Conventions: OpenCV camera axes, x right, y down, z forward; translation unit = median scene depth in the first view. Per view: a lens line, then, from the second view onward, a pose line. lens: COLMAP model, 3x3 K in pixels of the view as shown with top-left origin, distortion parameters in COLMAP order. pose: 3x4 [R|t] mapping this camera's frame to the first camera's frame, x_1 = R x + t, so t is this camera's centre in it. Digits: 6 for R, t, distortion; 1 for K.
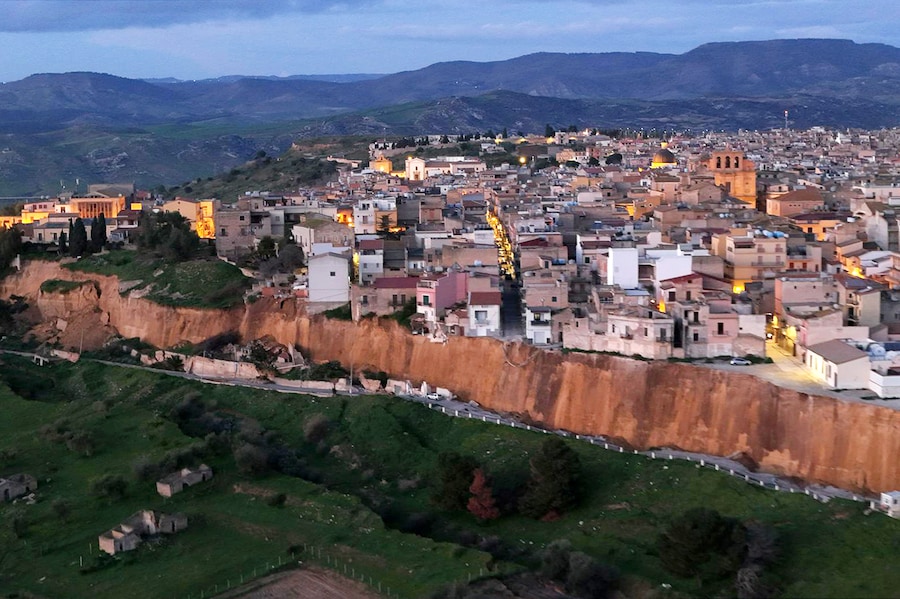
lens RADIAL K [[1800.0, 0, 450.0], [0, 1800.0, 299.5], [0, 0, 1]] dist [-0.202723, 0.629234]
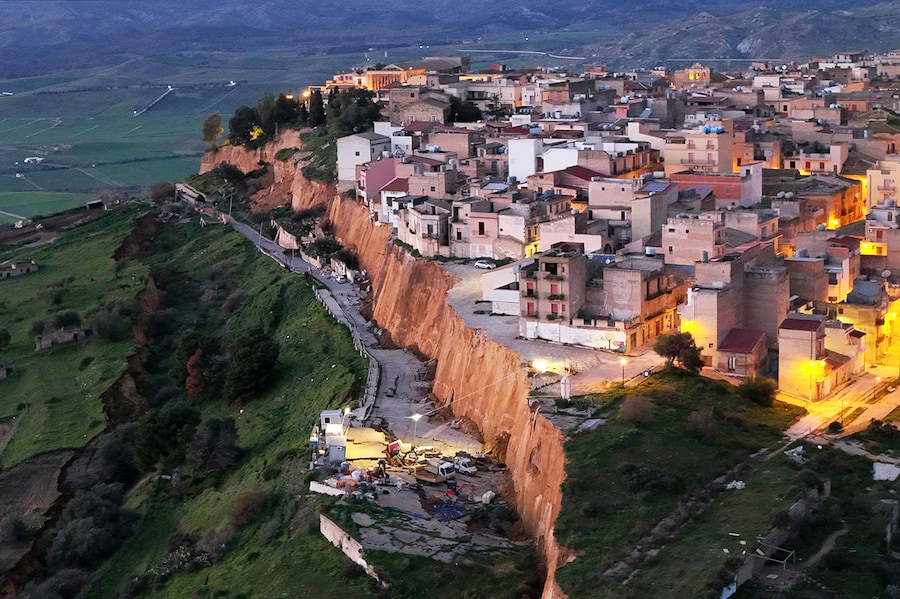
lens RADIAL K [[1840.2, 0, 450.0], [0, 1840.2, 299.5], [0, 0, 1]] dist [-0.222229, 0.847775]
pose [[0.866847, 0.078051, -0.492427, 0.615180], [-0.041116, 0.995497, 0.085409, -0.028468], [0.496876, -0.053789, 0.866153, 0.150598]]
